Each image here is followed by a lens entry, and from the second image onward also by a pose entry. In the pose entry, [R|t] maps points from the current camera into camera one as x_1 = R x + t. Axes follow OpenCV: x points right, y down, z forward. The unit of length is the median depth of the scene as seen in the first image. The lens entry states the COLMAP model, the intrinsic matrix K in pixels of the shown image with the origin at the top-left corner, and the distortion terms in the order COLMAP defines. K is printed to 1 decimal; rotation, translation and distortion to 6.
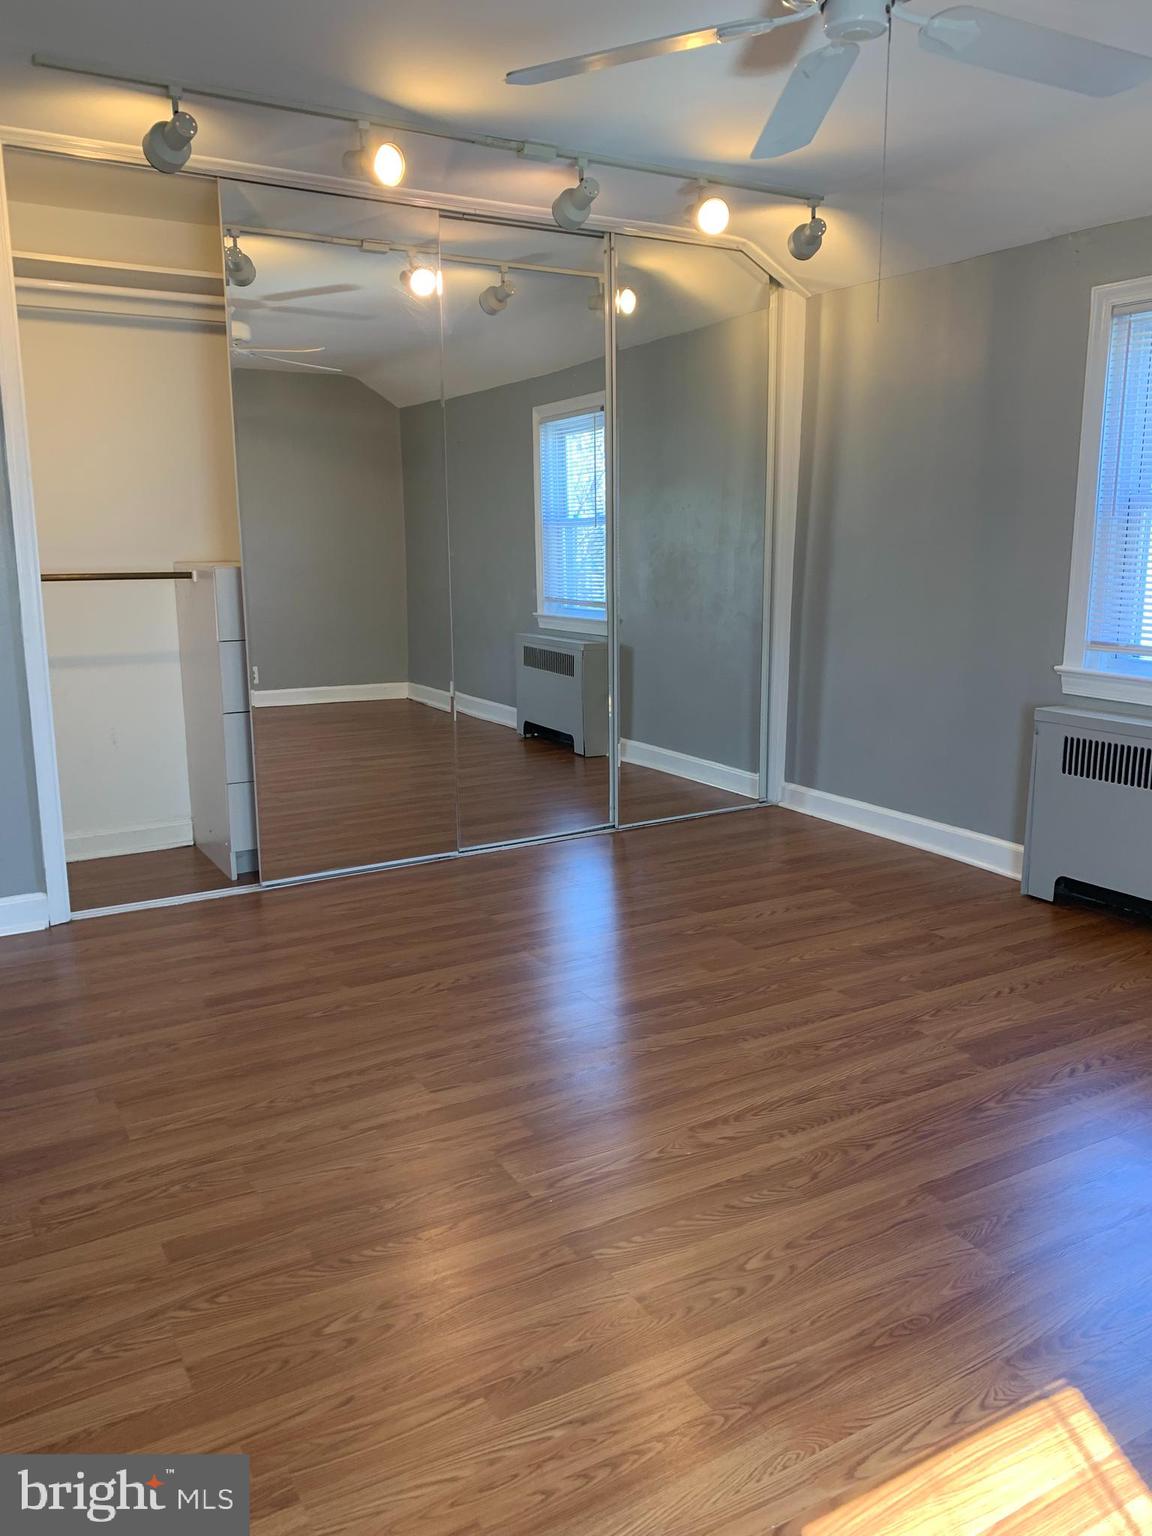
lens RADIAL K [[1175.3, 0, 589.9], [0, 1175.3, 755.9], [0, 0, 1]] dist [0.038342, -0.045807]
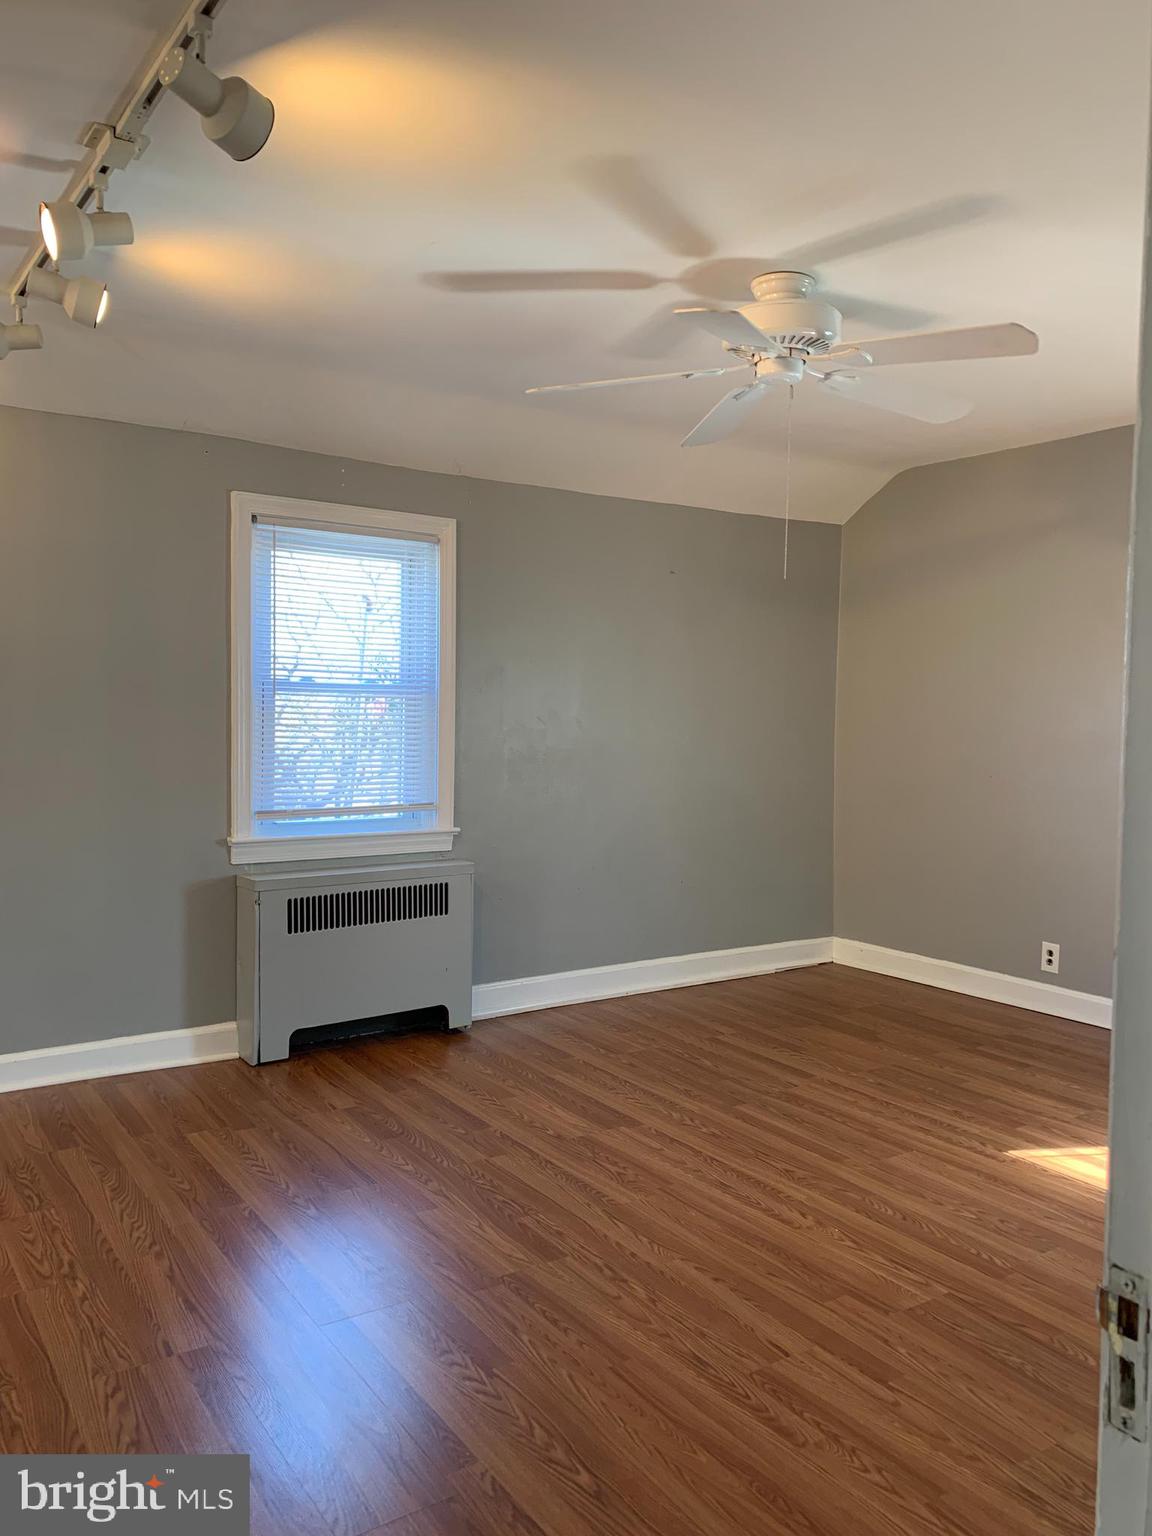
lens RADIAL K [[1175.3, 0, 571.6], [0, 1175.3, 765.8], [0, 0, 1]] dist [0.038342, -0.045807]
pose [[-0.054343, -0.052795, 0.997126, -0.889000], [0.177008, 0.982276, 0.061655, -0.206452], [-0.982708, 0.179850, -0.044035, 1.018584]]
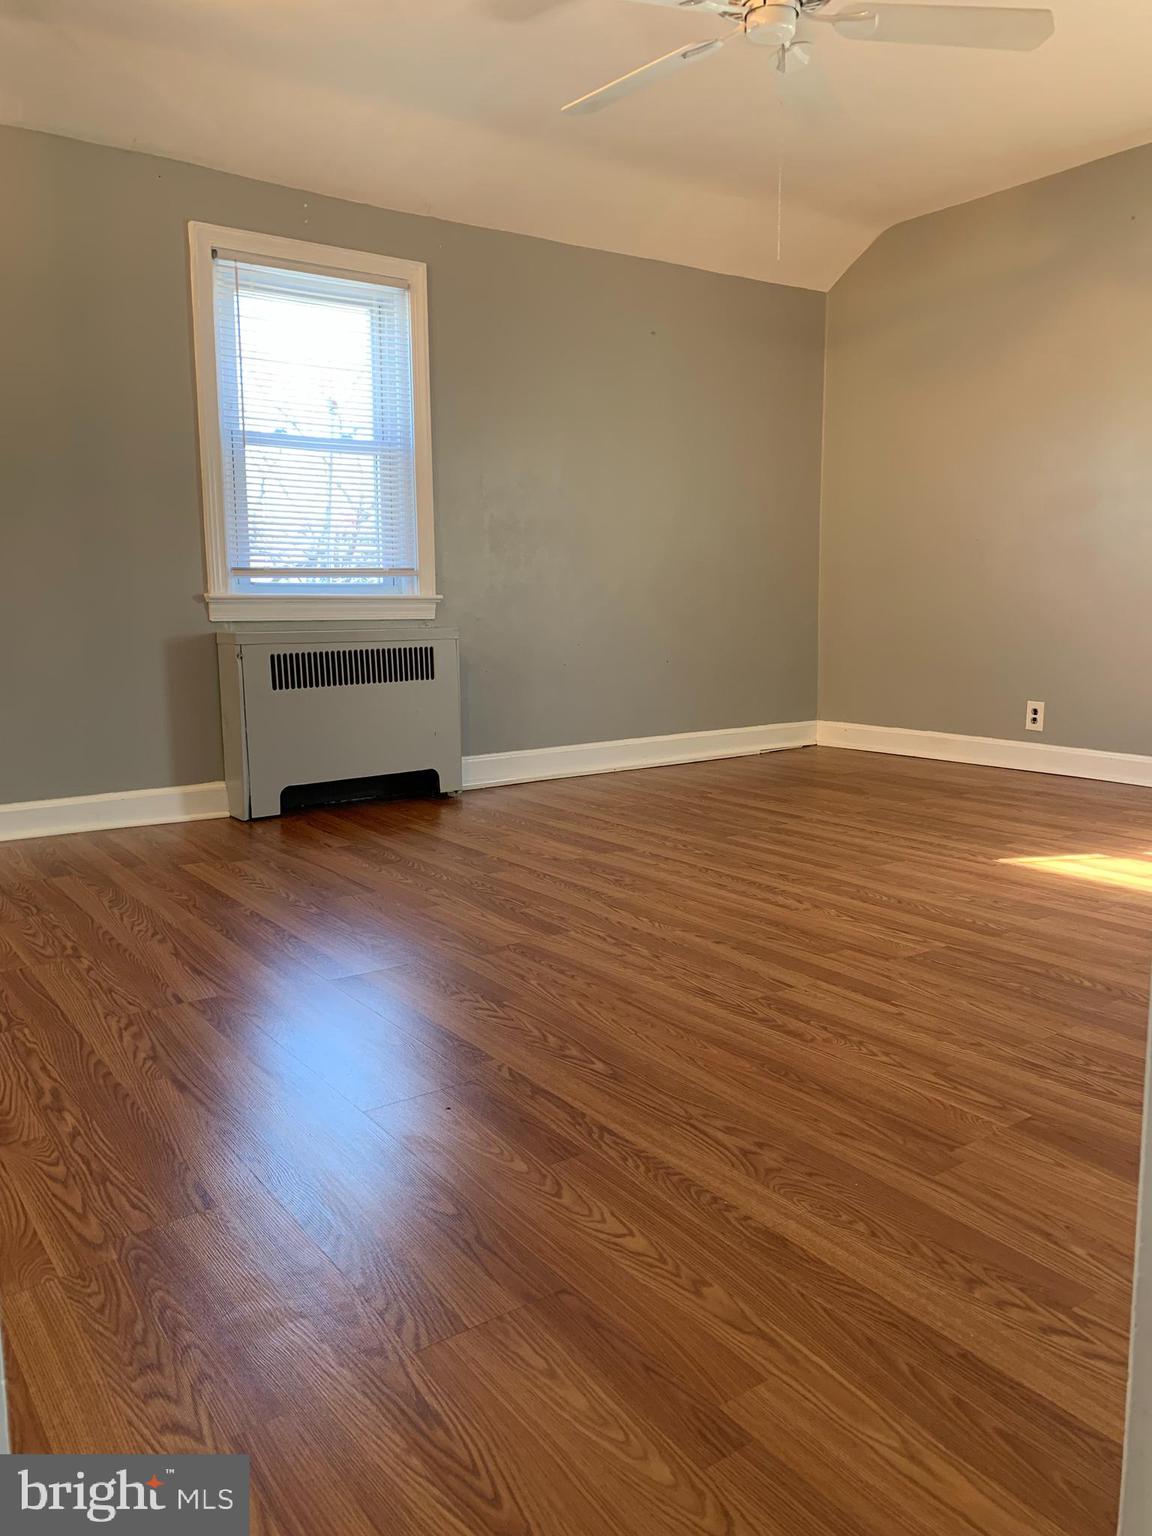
lens RADIAL K [[1175.3, 0, 574.0], [0, 1175.3, 761.9], [0, 0, 1]] dist [0.038342, -0.045807]
pose [[-0.080528, -0.146420, 0.985939, -0.885628], [0.199684, 0.966729, 0.159876, -0.049556], [-0.976546, 0.209751, -0.048611, 1.064854]]
